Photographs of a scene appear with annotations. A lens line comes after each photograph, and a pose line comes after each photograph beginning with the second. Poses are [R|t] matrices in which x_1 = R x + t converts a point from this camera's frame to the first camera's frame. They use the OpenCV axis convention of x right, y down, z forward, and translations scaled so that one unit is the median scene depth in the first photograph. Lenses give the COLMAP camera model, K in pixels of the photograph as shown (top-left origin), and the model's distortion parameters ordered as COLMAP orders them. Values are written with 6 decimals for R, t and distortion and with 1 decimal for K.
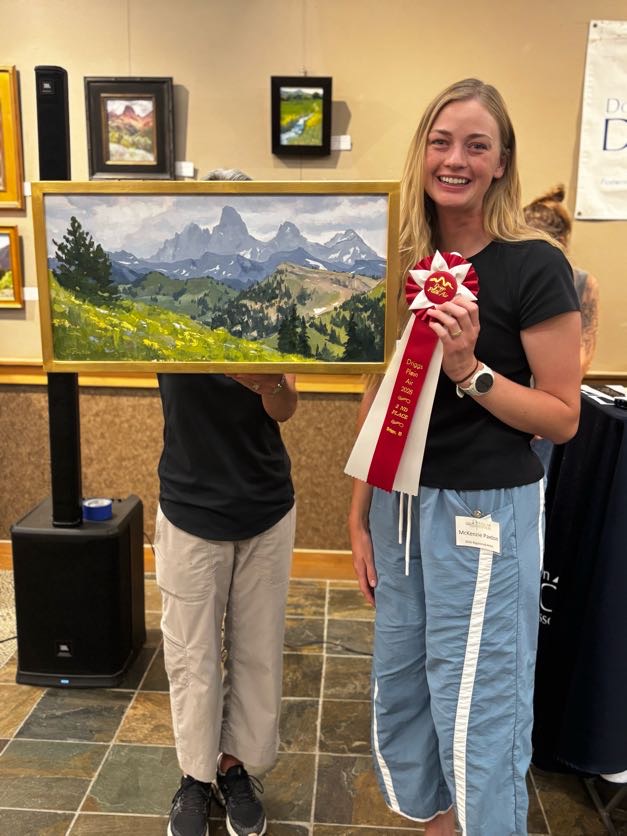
lens RADIAL K [[851.1, 0, 310.3], [0, 851.1, 405.1], [0, 0, 1]] dist [0.024713, 0.000000]
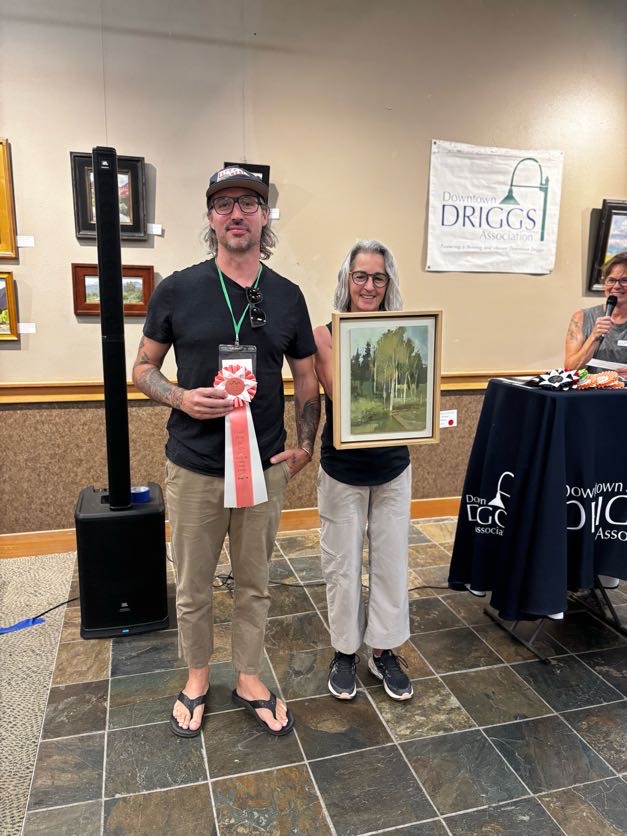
lens RADIAL K [[647.1, 0, 315.7], [0, 647.1, 411.9], [0, 0, 1]] dist [0.024469, -0.004163]
pose [[0.941733, -0.063351, 0.330342, -0.268513], [0.062295, 0.997962, 0.013796, 0.001682], [-0.330543, 0.007587, 0.943760, -0.008345]]
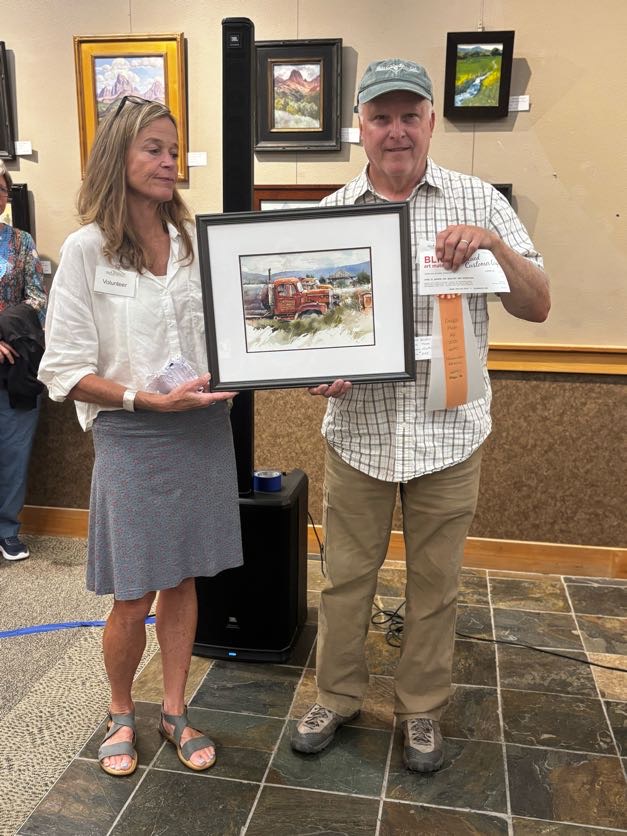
lens RADIAL K [[851.1, 0, 308.6], [0, 851.1, 421.0], [0, 0, 1]] dist [0.024713, 0.000000]
pose [[0.992512, 0.022216, -0.120113, -0.074170], [-0.020327, 0.999650, 0.016928, 0.031054], [0.120447, -0.014360, 0.992616, 0.034532]]
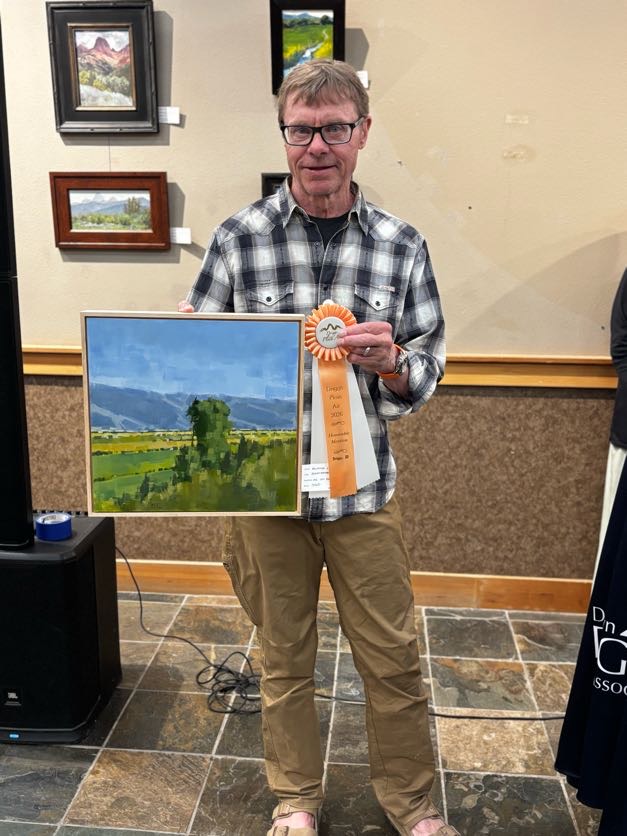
lens RADIAL K [[851.1, 0, 314.5], [0, 851.1, 419.0], [0, 0, 1]] dist [0.024713, 0.000000]
pose [[0.999393, 0.000510, -0.034822, 0.024611], [0.000506, 0.999574, 0.029167, -0.003818], [0.034822, -0.029167, 0.998968, 0.166192]]
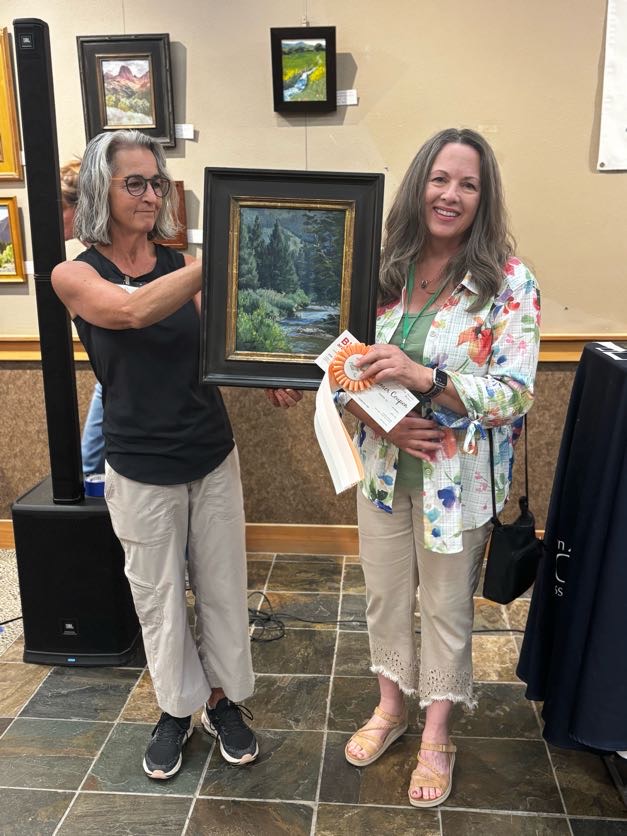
lens RADIAL K [[851.1, 0, 310.3], [0, 851.1, 420.5], [0, 0, 1]] dist [0.024713, 0.000000]
pose [[0.998894, -0.019837, -0.042634, 0.028902], [0.021595, 0.998918, 0.041179, 0.011505], [0.041771, -0.042054, 0.998242, 0.035332]]
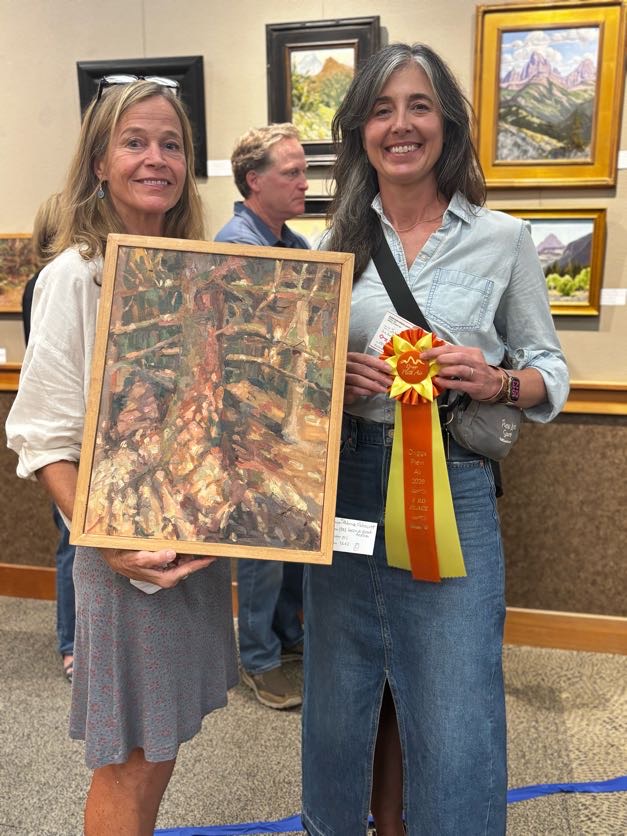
lens RADIAL K [[851.1, 0, 272.1], [0, 851.1, 413.3], [0, 0, 1]] dist [0.024713, 0.000000]
pose [[0.986222, 0.021521, -0.164022, -0.533312], [-0.021687, 0.999765, 0.000783, -0.020792], [0.164000, 0.002785, 0.986456, 0.203246]]
